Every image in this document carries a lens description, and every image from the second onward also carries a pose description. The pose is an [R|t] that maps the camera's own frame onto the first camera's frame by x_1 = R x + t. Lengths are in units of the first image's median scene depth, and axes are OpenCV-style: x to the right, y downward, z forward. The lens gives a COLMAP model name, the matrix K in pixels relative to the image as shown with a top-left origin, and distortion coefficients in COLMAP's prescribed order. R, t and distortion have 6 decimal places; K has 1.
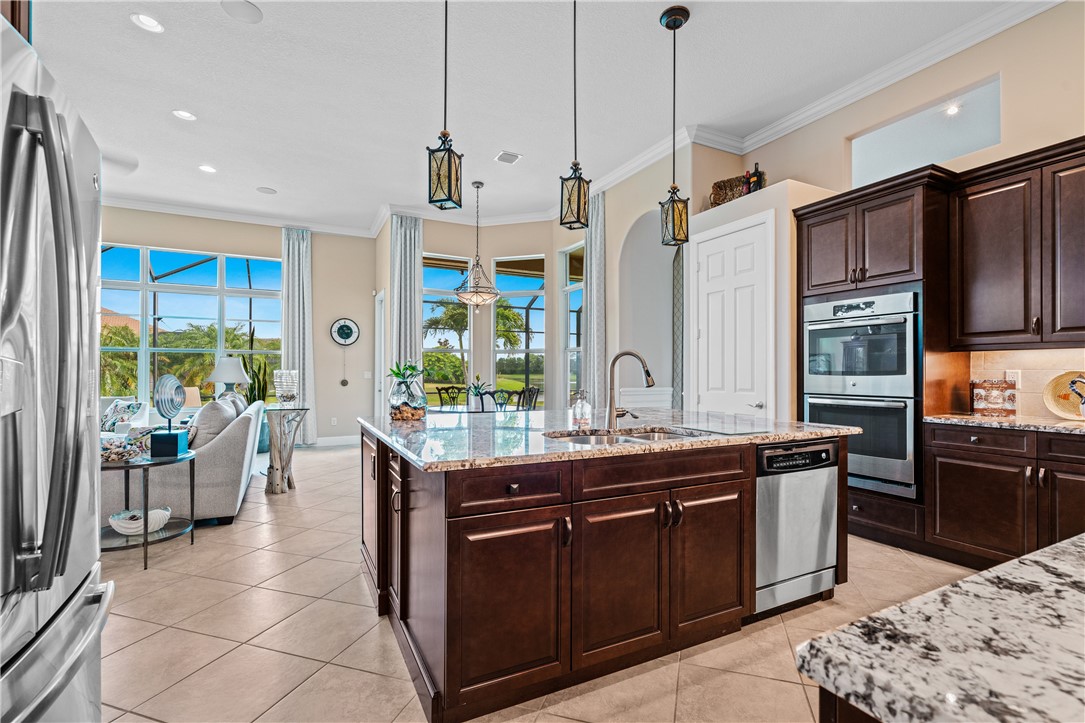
lens RADIAL K [[494.4, 0, 543.9], [0, 494.4, 370.0], [0, 0, 1]] dist [-0.007119, 0.005070]
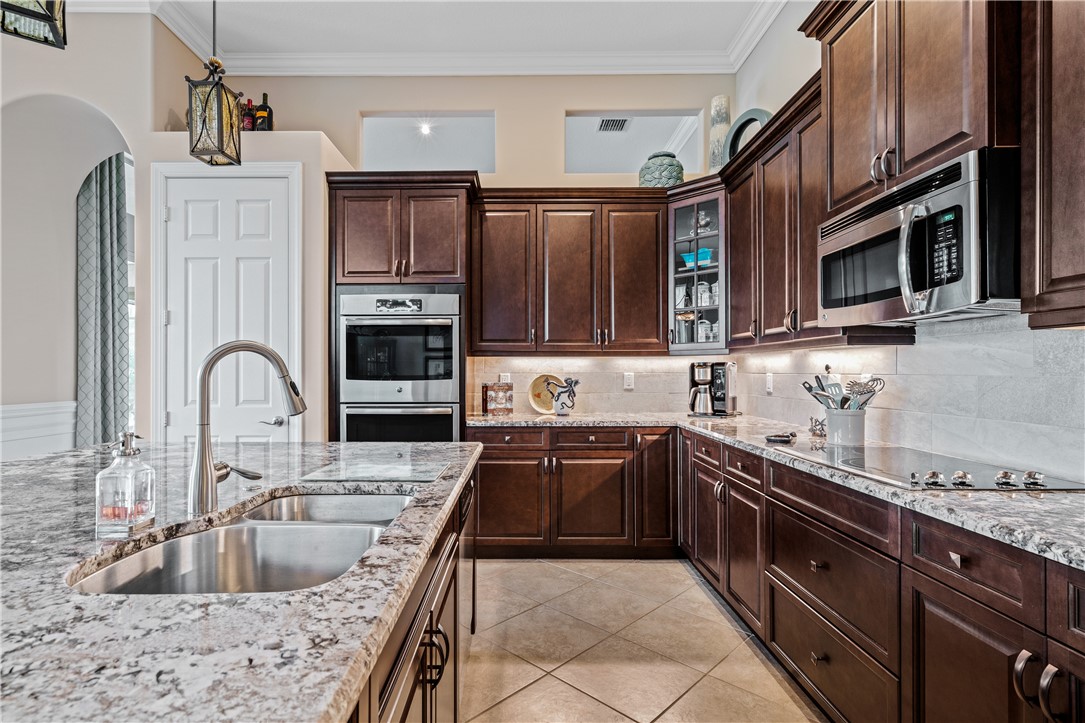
lens RADIAL K [[532.7, 0, 519.9], [0, 532.7, 365.7], [0, 0, 1]] dist [-0.005819, 0.003483]
pose [[0.458670, 0.007234, 0.888577, -0.105249], [-0.001647, 0.999972, -0.007291, -0.007566], [-0.888605, 0.001881, 0.458669, 0.315235]]
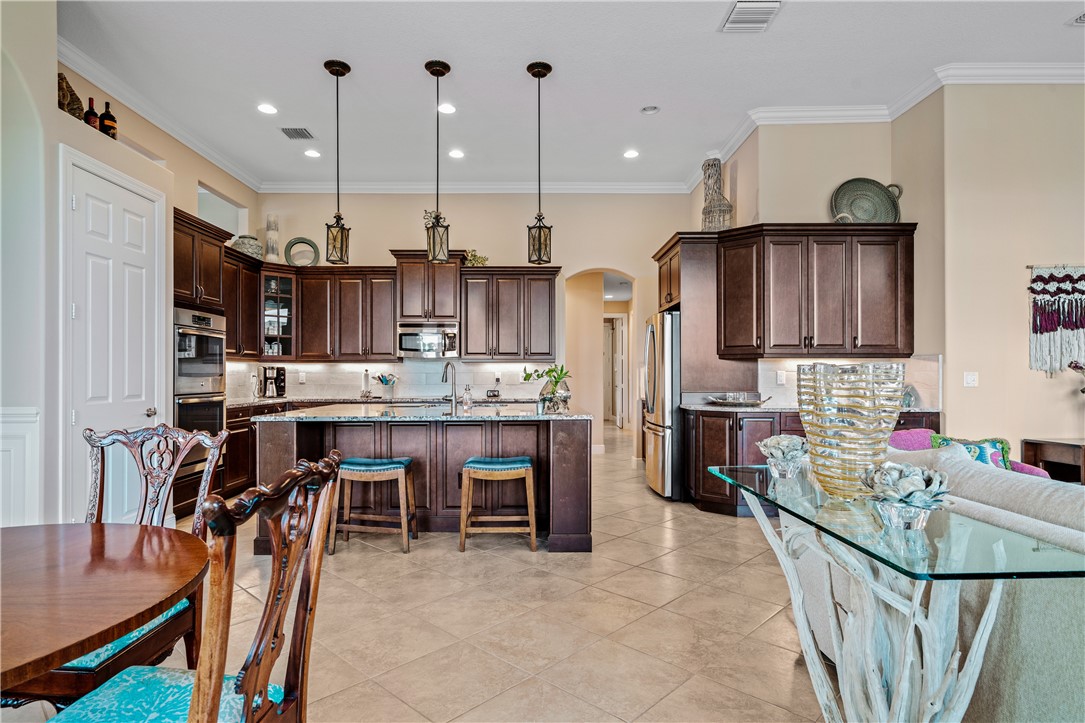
lens RADIAL K [[571.8, 0, 535.7], [0, 571.8, 372.9], [0, 0, 1]] dist [0.003984, 0.001518]
pose [[-0.899856, 0.001798, 0.436184, -0.596372], [-0.001839, 0.999967, -0.007917, 0.009808], [-0.436184, -0.007926, -0.899823, 1.627113]]
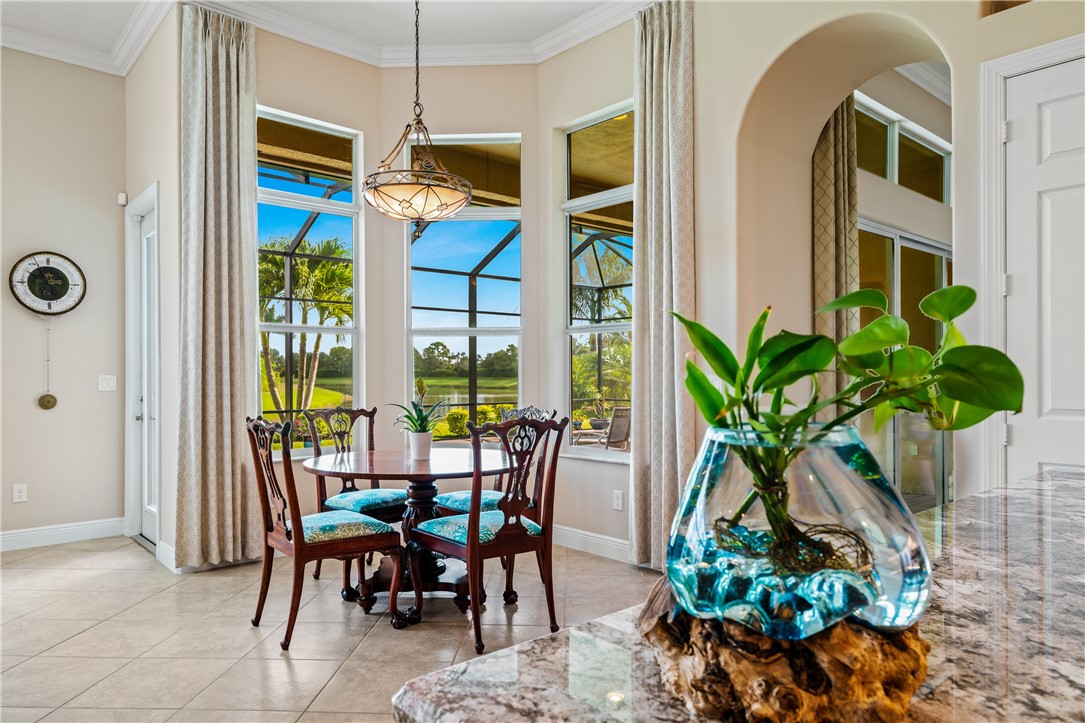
lens RADIAL K [[711.6, 0, 544.5], [0, 711.6, 368.9], [0, 0, 1]] dist [0.008178, 0.004278]
pose [[0.967559, -0.003953, 0.252616, -0.280165], [0.004432, 0.999989, -0.001329, -0.000180], [-0.252608, 0.002406, 0.967566, 0.566638]]
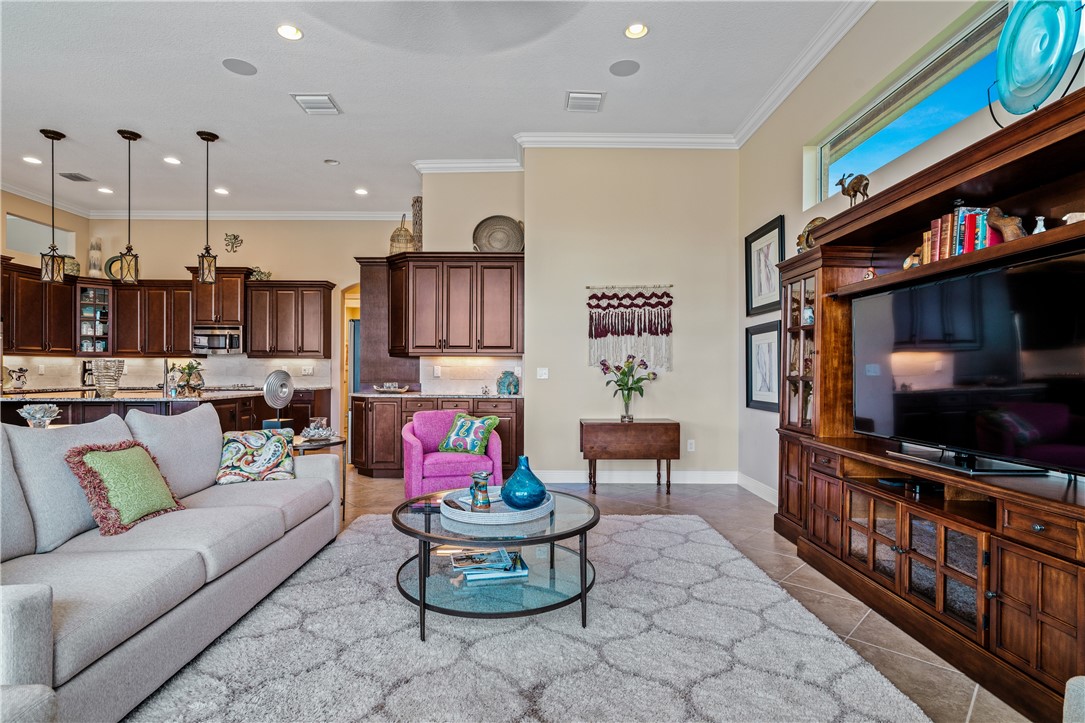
lens RADIAL K [[532.7, 0, 539.6], [0, 532.7, 372.1], [0, 0, 1]] dist [-0.005819, 0.003483]
pose [[-0.898004, -0.007035, 0.439931, -1.487590], [-0.006992, 0.999974, 0.001717, 0.006978], [-0.439931, -0.001534, -0.898030, 1.473612]]
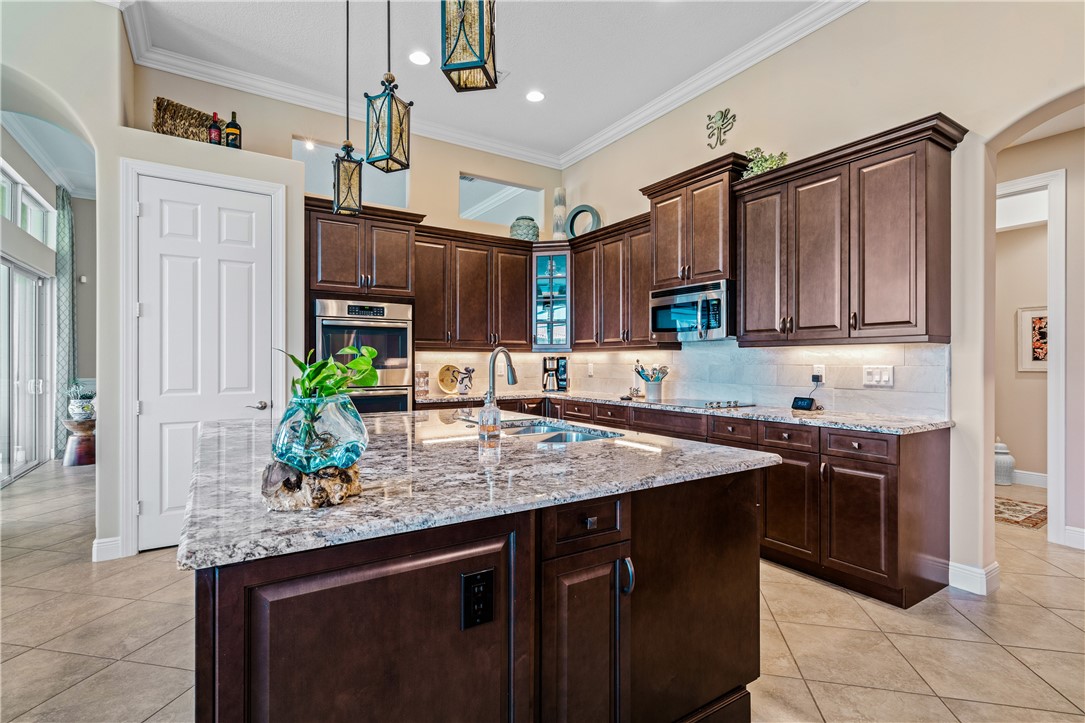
lens RADIAL K [[494.4, 0, 550.9], [0, 494.4, 359.5], [0, 0, 1]] dist [-0.007119, 0.005070]
pose [[-0.109820, 0.002793, 0.993948, -0.470165], [-0.005387, 0.999980, -0.003405, -0.008616], [-0.993937, -0.005728, -0.109803, 0.599464]]
